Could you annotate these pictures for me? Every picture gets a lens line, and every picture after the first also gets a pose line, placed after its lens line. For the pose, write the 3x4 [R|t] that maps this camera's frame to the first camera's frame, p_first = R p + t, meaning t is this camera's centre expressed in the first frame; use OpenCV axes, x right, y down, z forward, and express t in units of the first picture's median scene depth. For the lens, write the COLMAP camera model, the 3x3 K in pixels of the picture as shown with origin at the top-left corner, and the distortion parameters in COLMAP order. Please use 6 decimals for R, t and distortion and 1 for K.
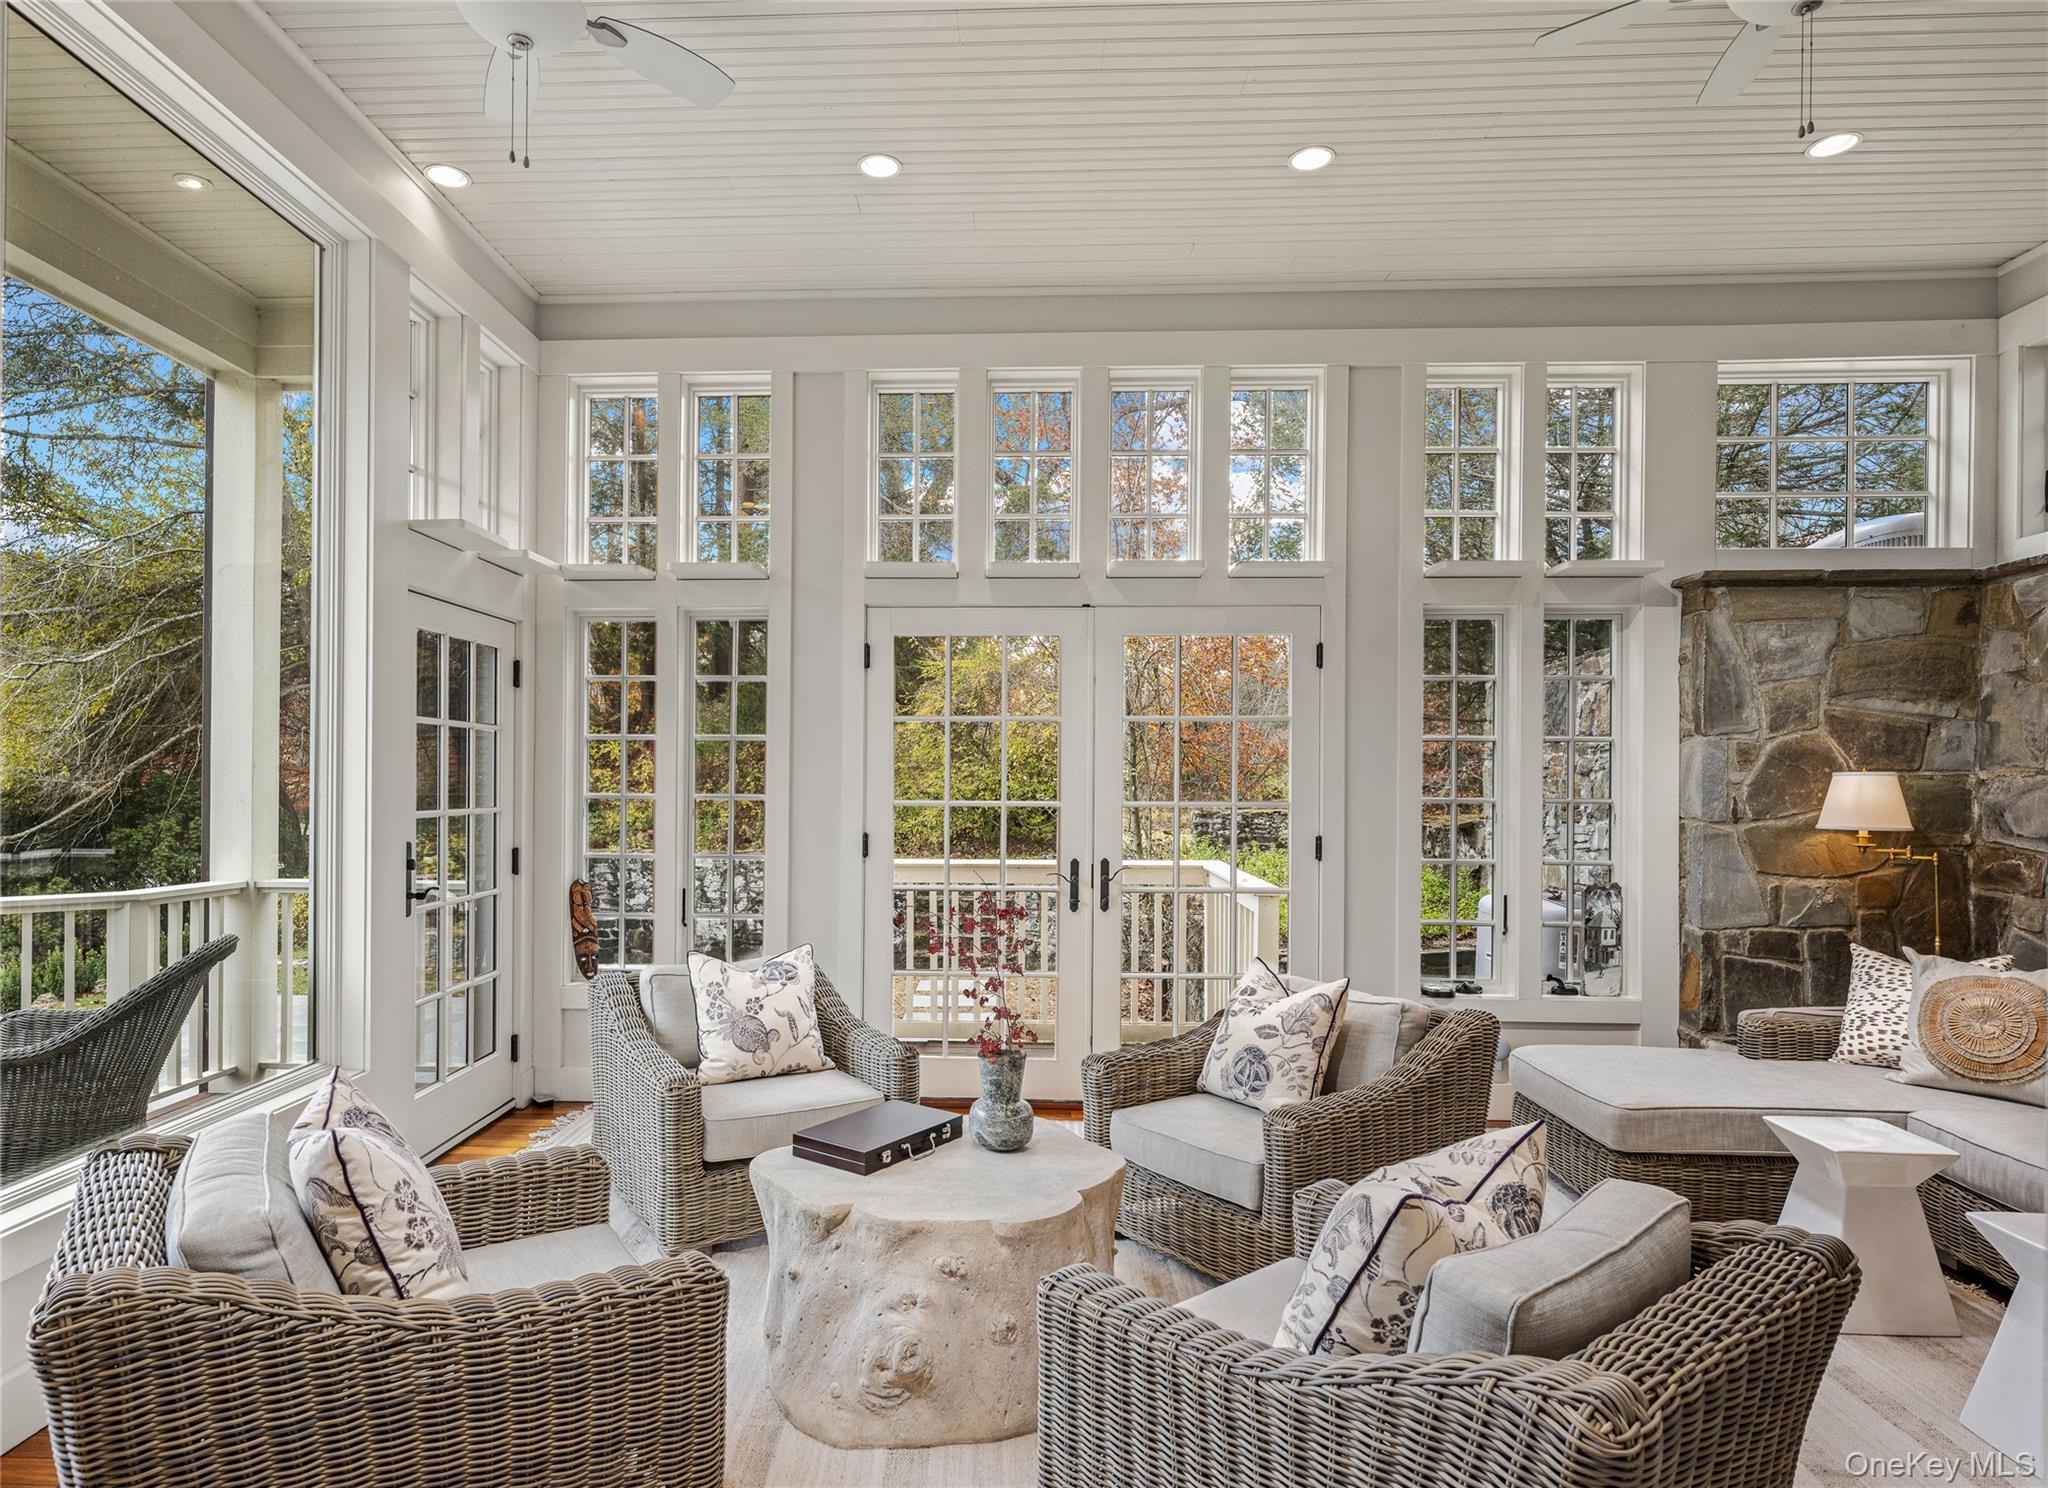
lens RADIAL K [[1140.6, 0, 936.7], [0, 1140.6, 784.0], [0, 0, 1]] dist [0.001861, -0.001120]
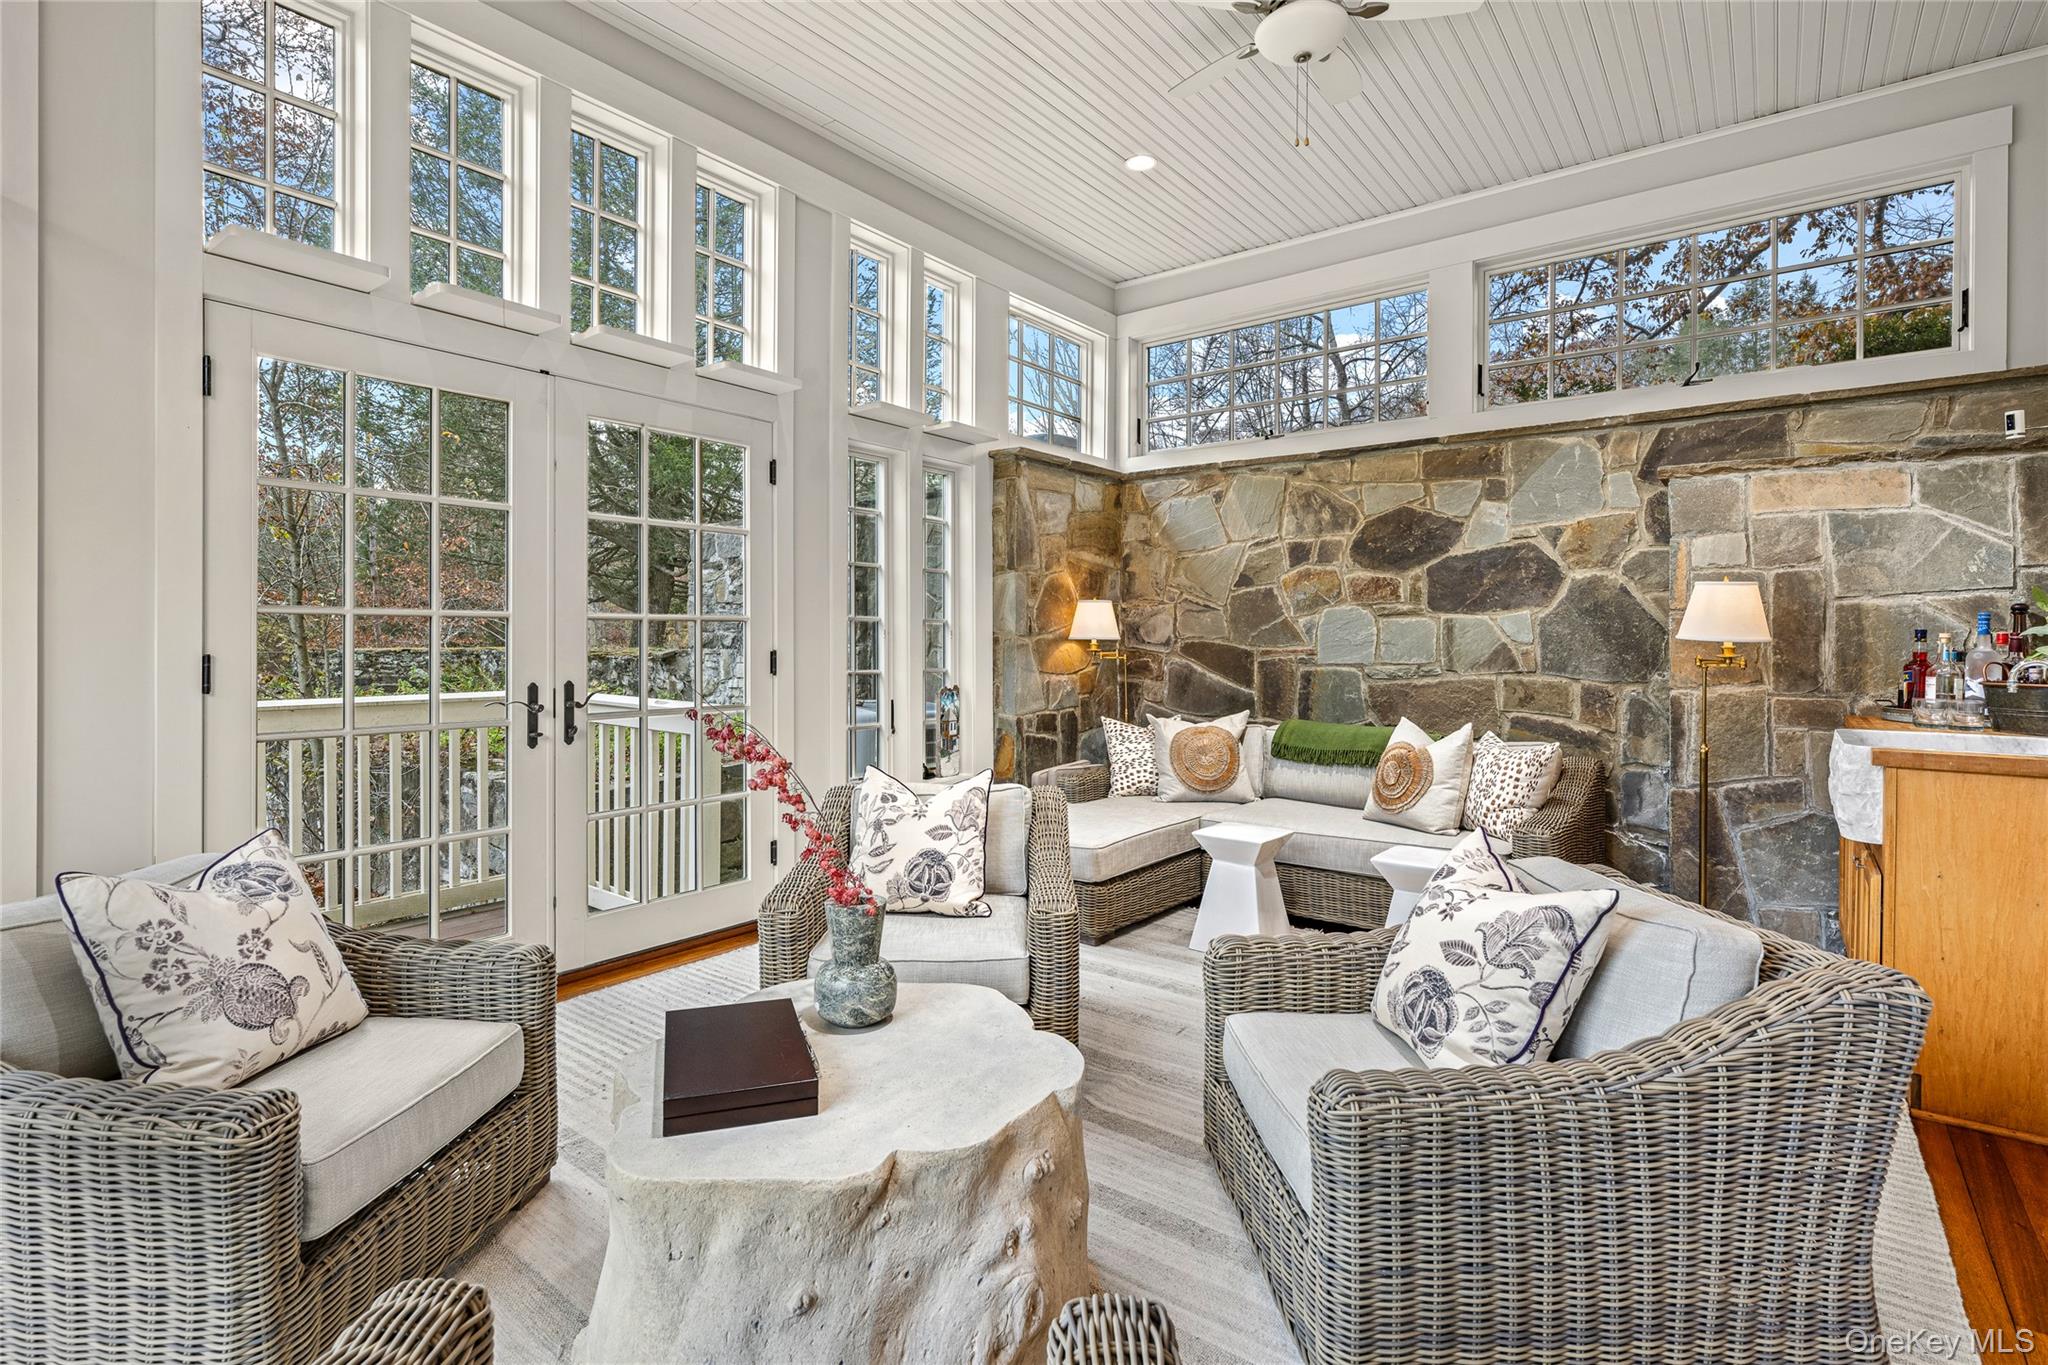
lens RADIAL K [[998.5, 0, 1041.4], [0, 998.5, 647.6], [0, 0, 1]] dist [-0.000457, -0.000375]
pose [[0.557395, -0.009534, 0.830193, -0.283243], [-0.002369, 0.999912, 0.013074, 0.032426], [-0.830244, -0.009254, 0.557323, 0.326341]]
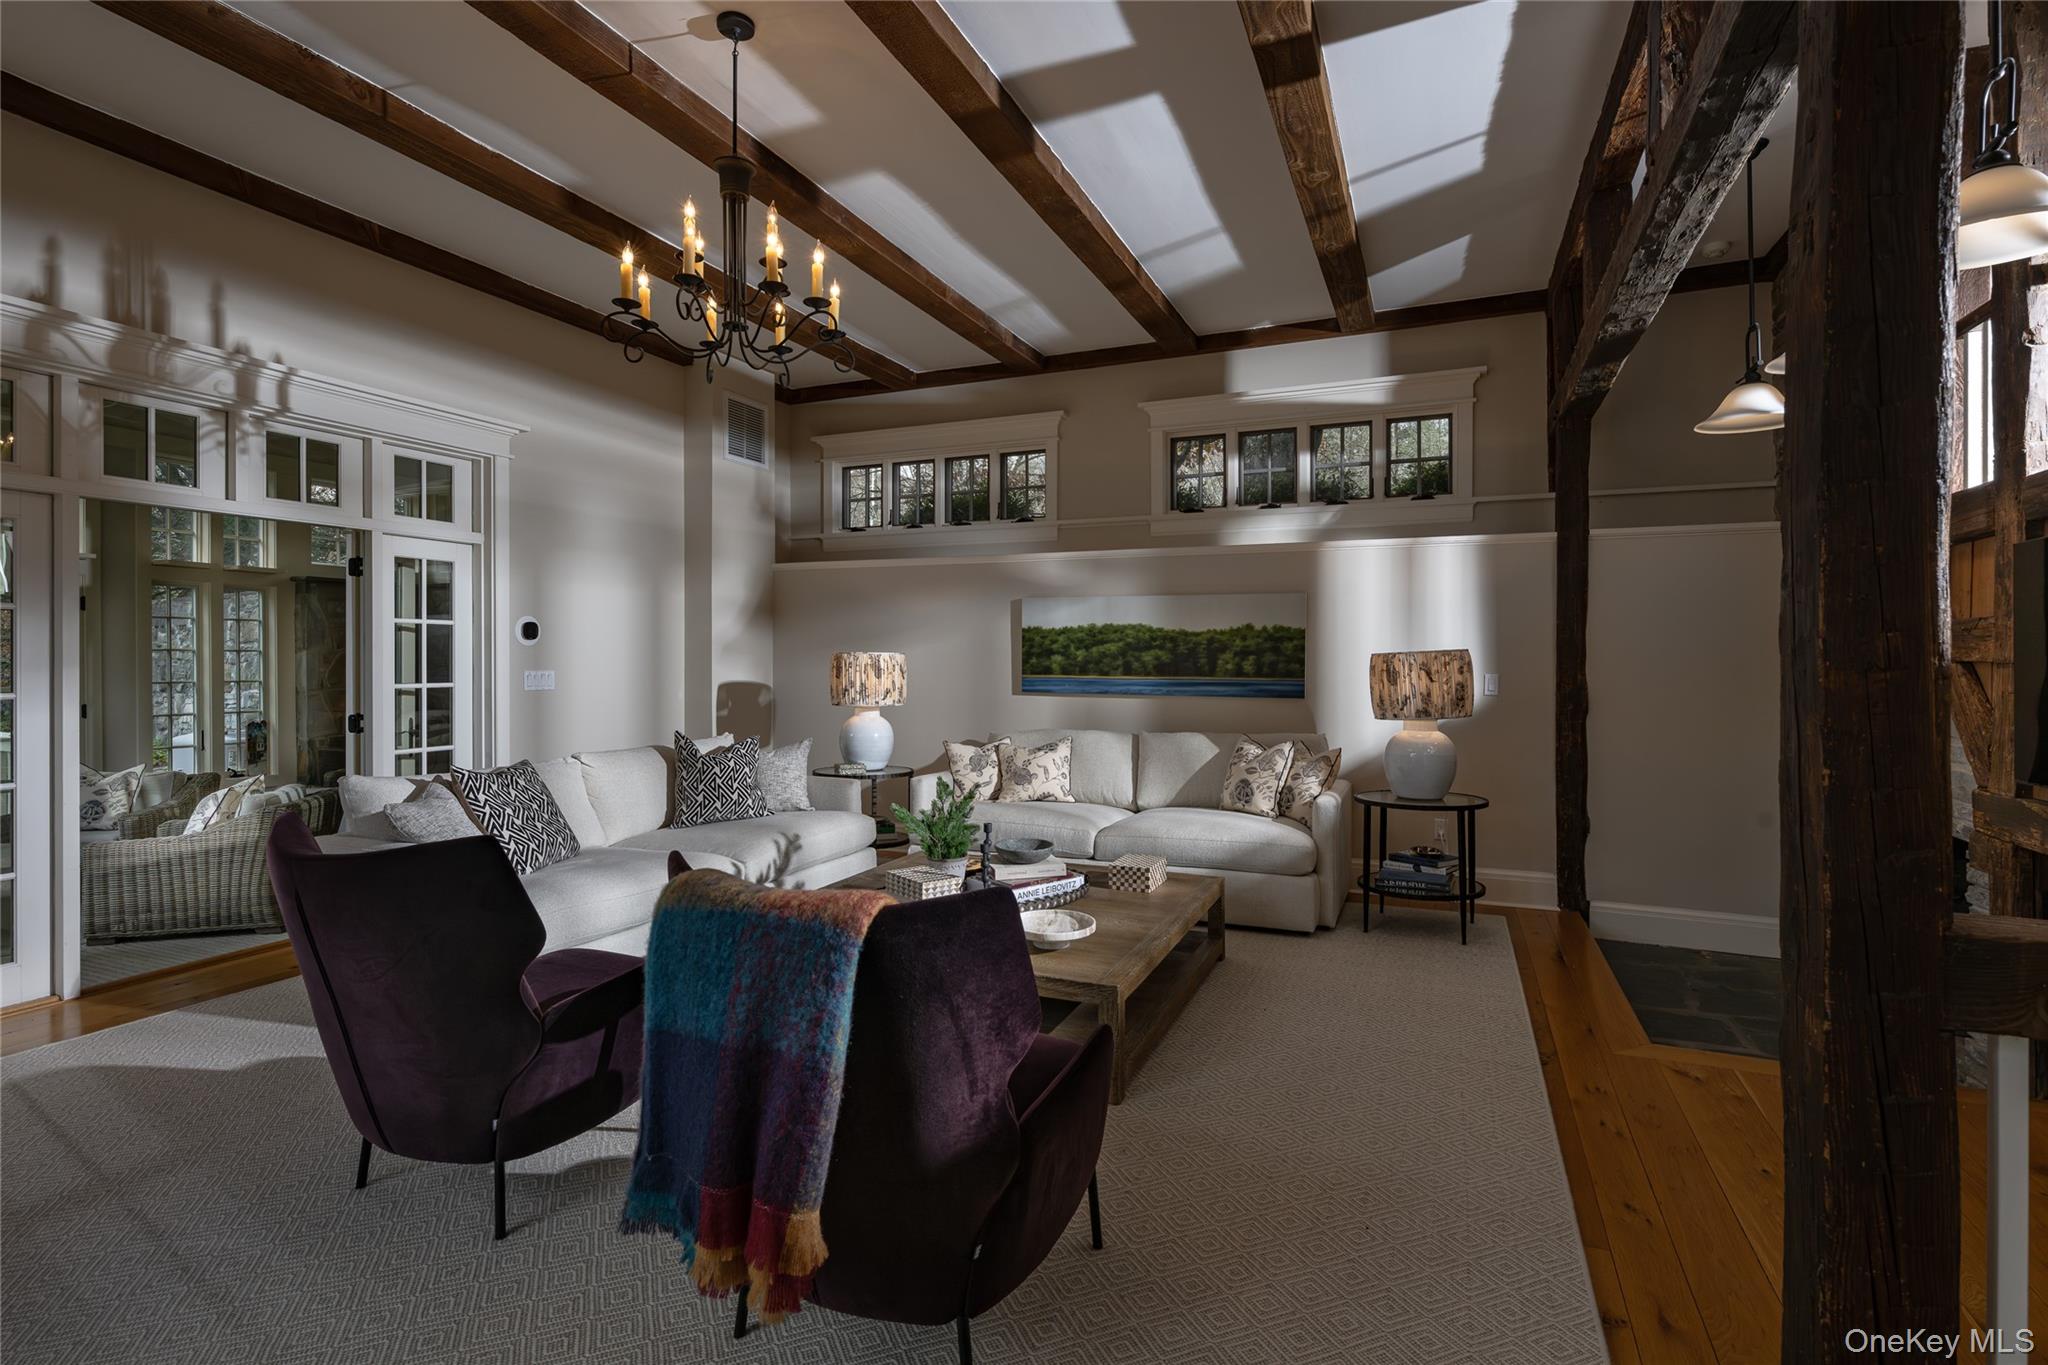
lens RADIAL K [[998.5, 0, 1022.3], [0, 998.5, 668.9], [0, 0, 1]] dist [-0.000457, -0.000375]
pose [[0.330518, -0.015526, 0.943672, -0.696737], [0.003069, 0.999877, 0.015376, -0.032127], [-0.943795, -0.002186, 0.330525, -0.948940]]
